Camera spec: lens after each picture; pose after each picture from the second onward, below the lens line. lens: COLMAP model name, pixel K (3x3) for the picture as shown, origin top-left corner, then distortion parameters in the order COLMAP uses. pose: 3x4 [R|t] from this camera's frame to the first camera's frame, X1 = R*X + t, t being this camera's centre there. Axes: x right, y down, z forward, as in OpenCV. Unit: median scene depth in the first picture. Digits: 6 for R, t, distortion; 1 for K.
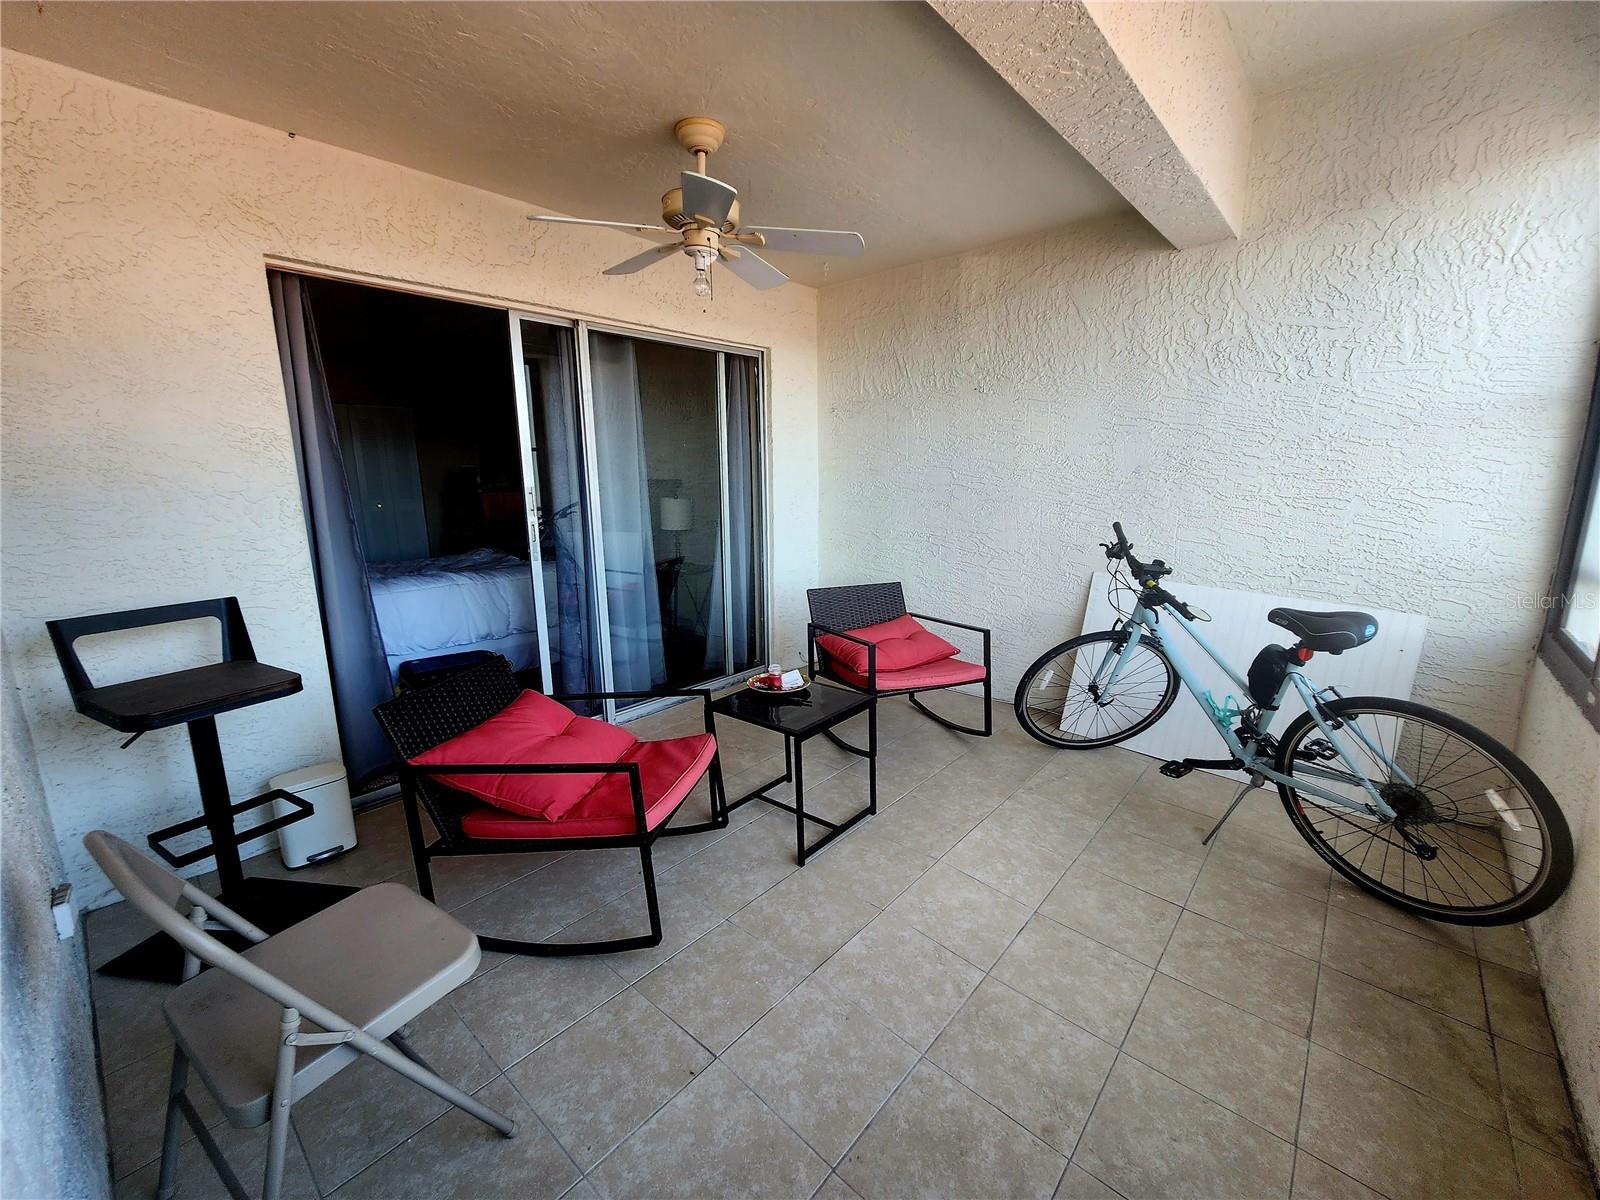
lens RADIAL K [[651.4, 0, 793.9], [0, 651.4, 603.2], [0, 0, 1]] dist [0.001455, -0.000863]
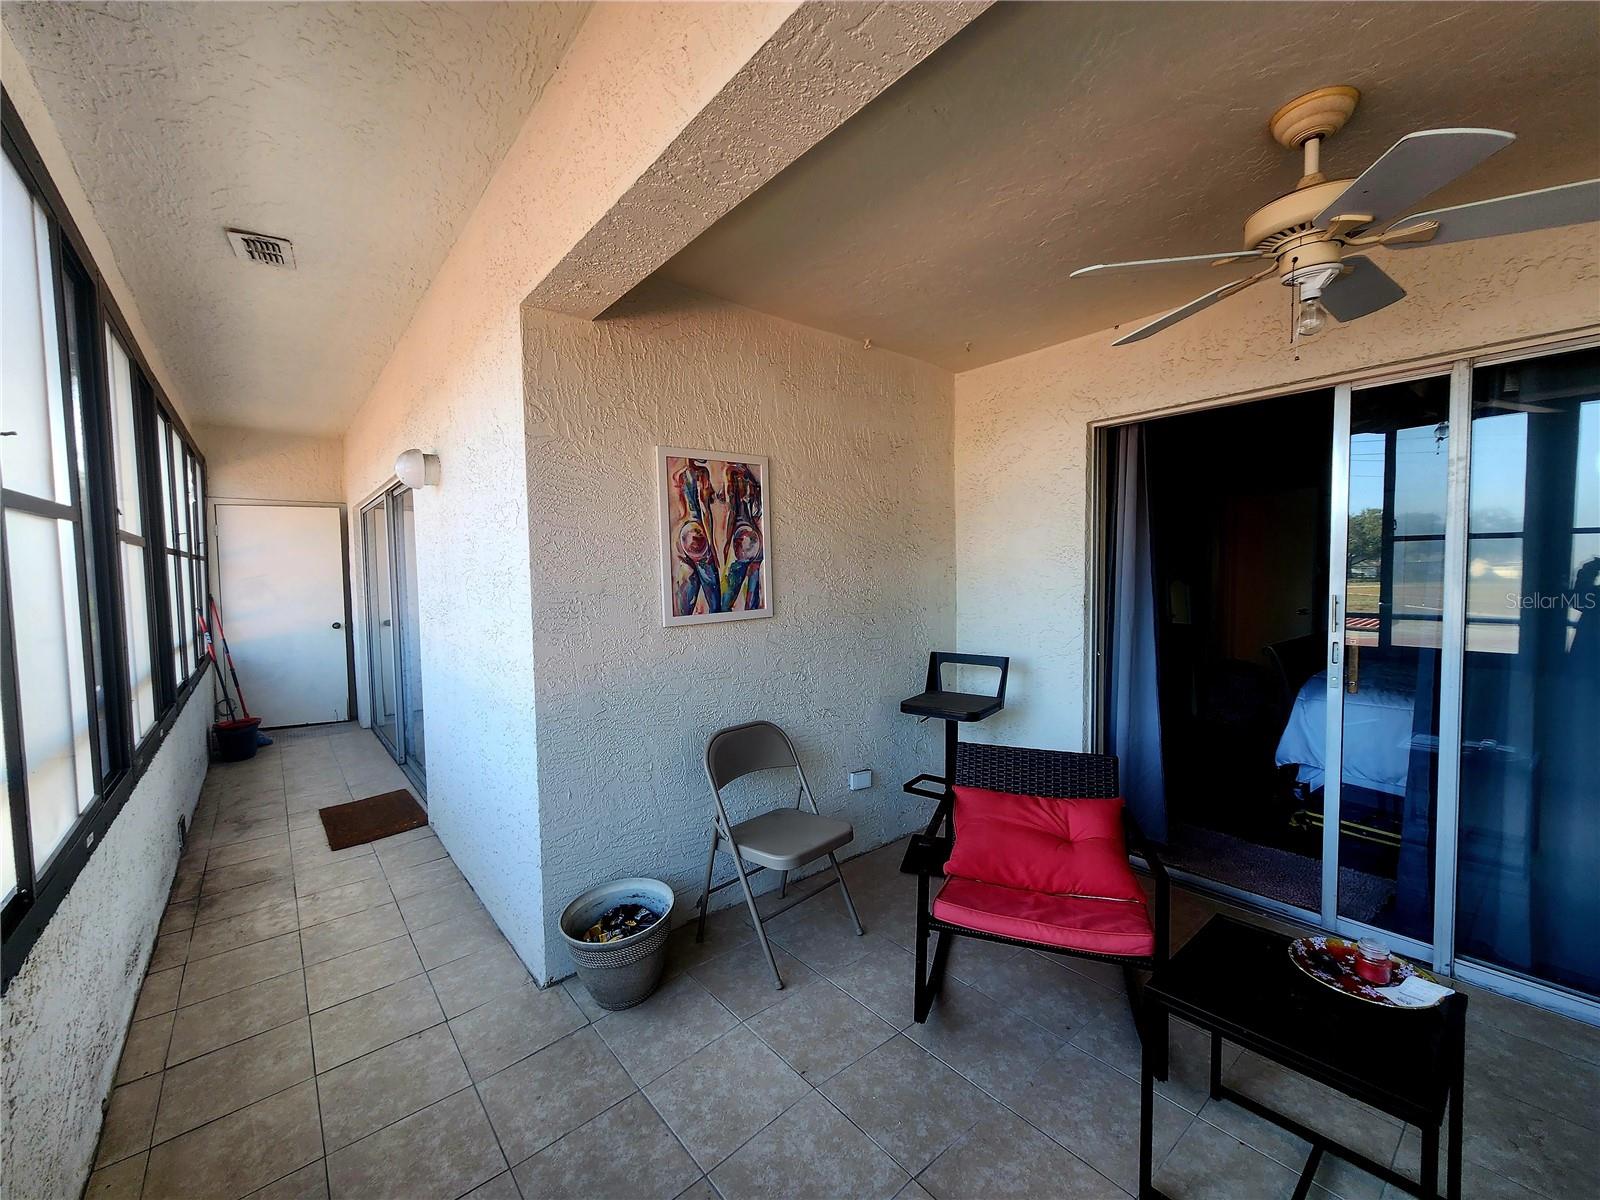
lens RADIAL K [[651.4, 0, 793.9], [0, 651.4, 601.2], [0, 0, 1]] dist [0.001455, -0.000863]
pose [[-0.158038, 0.054206, -0.985944, 0.760918], [-0.181034, 0.979977, 0.082896, -0.185111], [0.970696, 0.191590, -0.145060, 0.750134]]
